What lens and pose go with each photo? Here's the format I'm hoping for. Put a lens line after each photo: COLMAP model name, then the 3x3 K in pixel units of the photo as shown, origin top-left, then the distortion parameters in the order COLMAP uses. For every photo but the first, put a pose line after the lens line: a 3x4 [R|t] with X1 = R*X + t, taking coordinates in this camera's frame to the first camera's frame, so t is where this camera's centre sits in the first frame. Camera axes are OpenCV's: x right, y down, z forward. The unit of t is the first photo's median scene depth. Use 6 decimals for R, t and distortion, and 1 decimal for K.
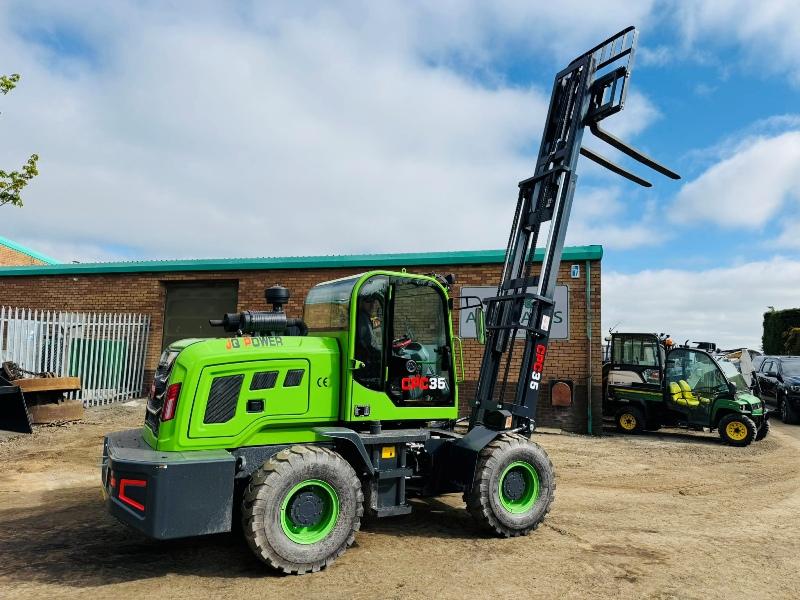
lens RADIAL K [[576.3, 0, 404.8], [0, 576.3, 289.0], [0, 0, 1]] dist [0.015515, 0.000371]
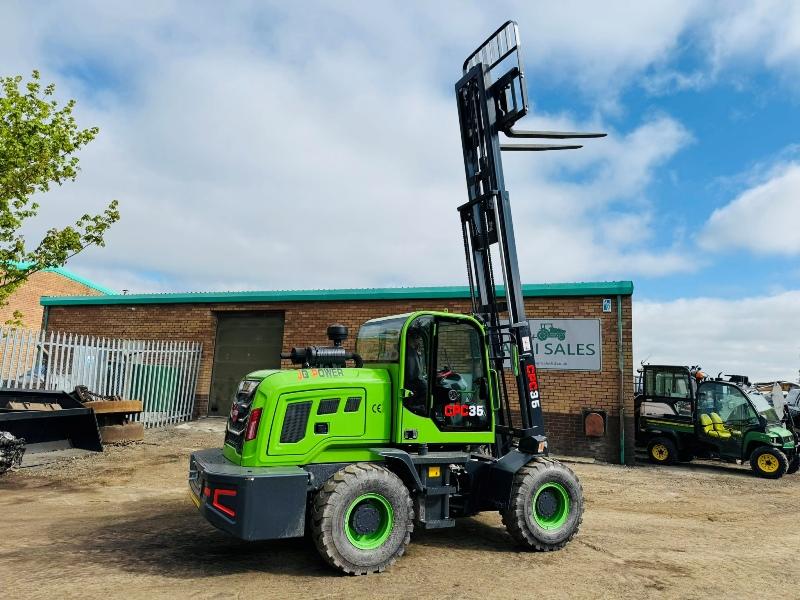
lens RADIAL K [[572.9, 0, 405.9], [0, 572.9, 292.0], [0, 0, 1]] dist [0.039031, -0.028900]
pose [[0.998525, 0.004020, -0.054139, -0.015643], [-0.006246, 0.999139, -0.041010, -0.016251], [0.053927, 0.041287, 0.997691, -0.099619]]
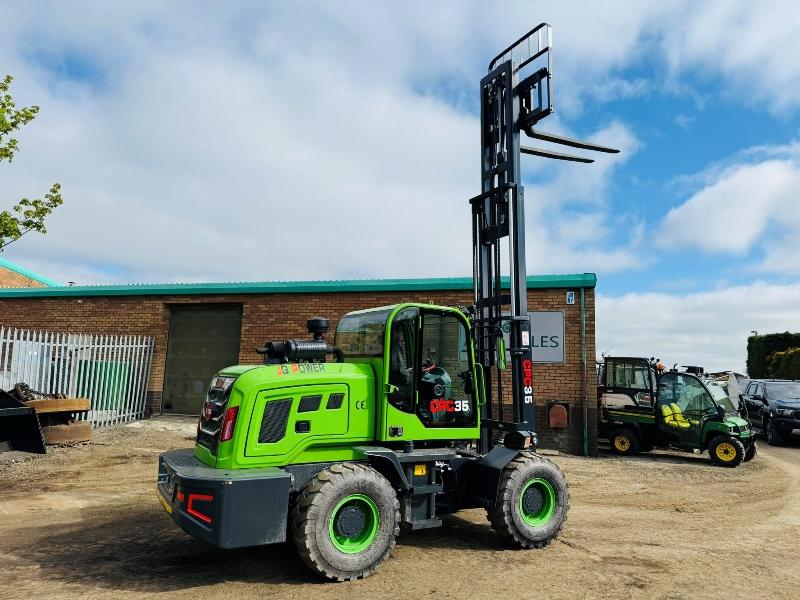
lens RADIAL K [[576.7, 0, 403.7], [0, 576.7, 295.1], [0, 0, 1]] dist [0.032613, -0.017568]
pose [[0.999705, 0.007130, 0.023239, -0.056448], [-0.006555, 0.999673, -0.024730, -0.014391], [-0.023408, 0.024570, 0.999424, -0.070901]]
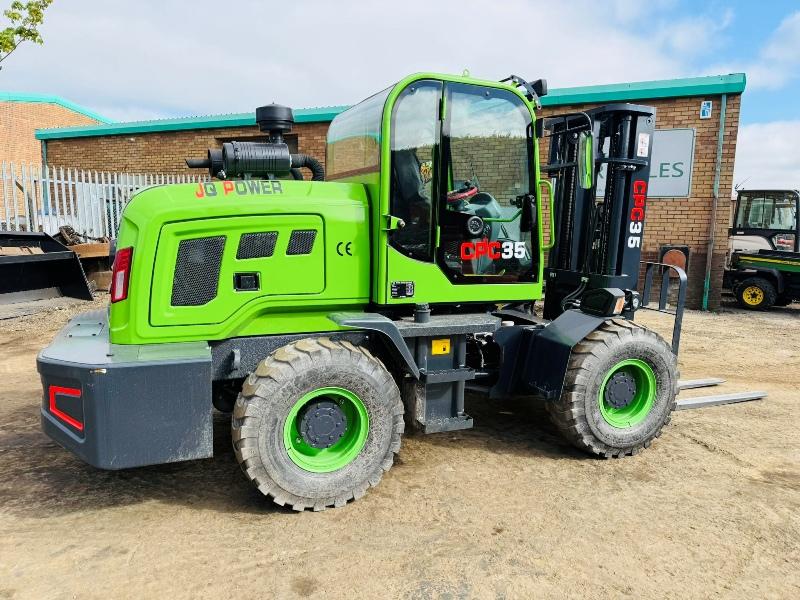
lens RADIAL K [[603.3, 0, 405.4], [0, 603.3, 297.5], [0, 0, 1]] dist [0.066005, -0.008523]
pose [[0.991293, 0.011509, -0.131173, 0.016098], [0.019831, 0.971761, 0.235131, 0.032467], [0.130175, -0.235685, 0.963072, 0.193606]]
